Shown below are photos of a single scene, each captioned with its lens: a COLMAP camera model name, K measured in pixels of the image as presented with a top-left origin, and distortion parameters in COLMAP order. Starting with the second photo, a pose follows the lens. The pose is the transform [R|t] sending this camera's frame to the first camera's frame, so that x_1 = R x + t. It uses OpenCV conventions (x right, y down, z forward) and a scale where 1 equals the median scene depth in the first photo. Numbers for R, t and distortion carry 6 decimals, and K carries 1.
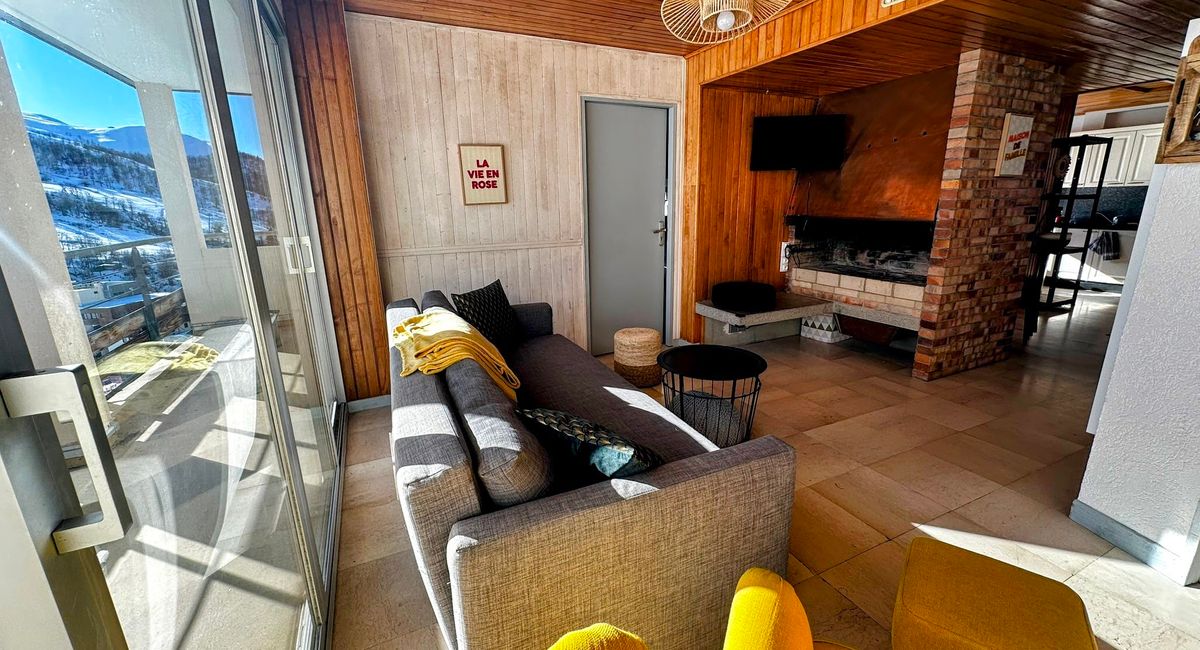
lens RADIAL K [[476.5, 0, 600.5], [0, 476.5, 322.6], [0, 0, 1]] dist [-0.003663, 0.000180]
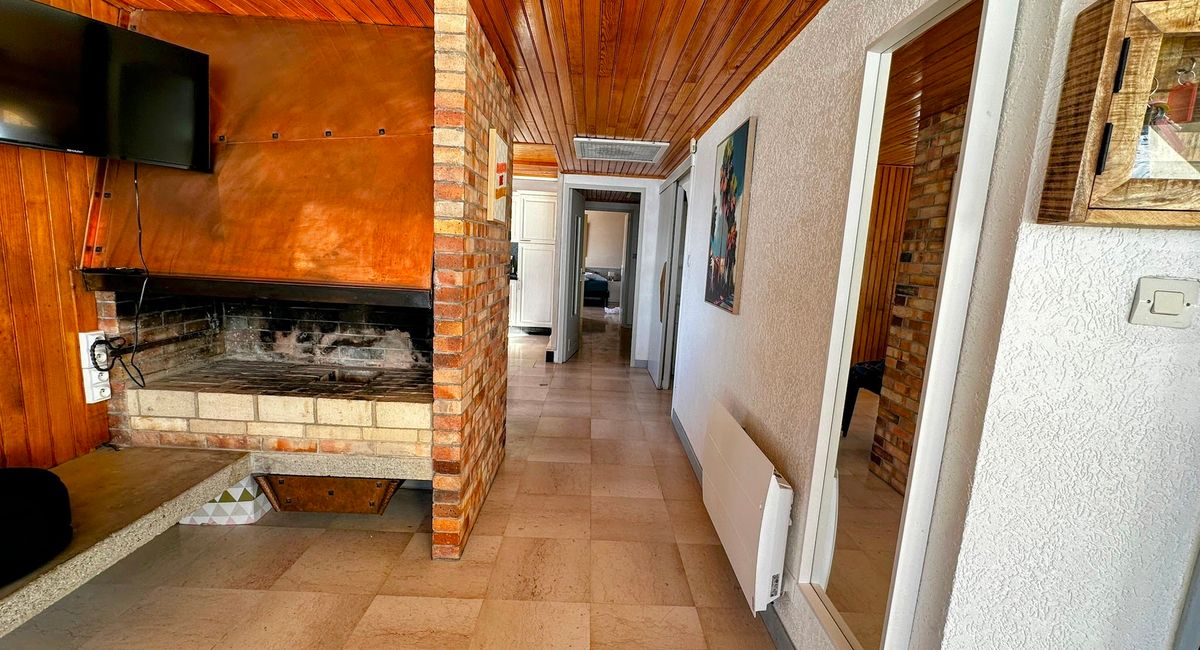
lens RADIAL K [[476.5, 0, 600.5], [0, 476.5, 322.6], [0, 0, 1]] dist [-0.003663, 0.000180]
pose [[0.413074, -0.095401, 0.905687, 0.245107], [0.165624, 0.985783, 0.028298, -0.141297], [-0.895510, 0.138314, 0.423002, 0.528816]]
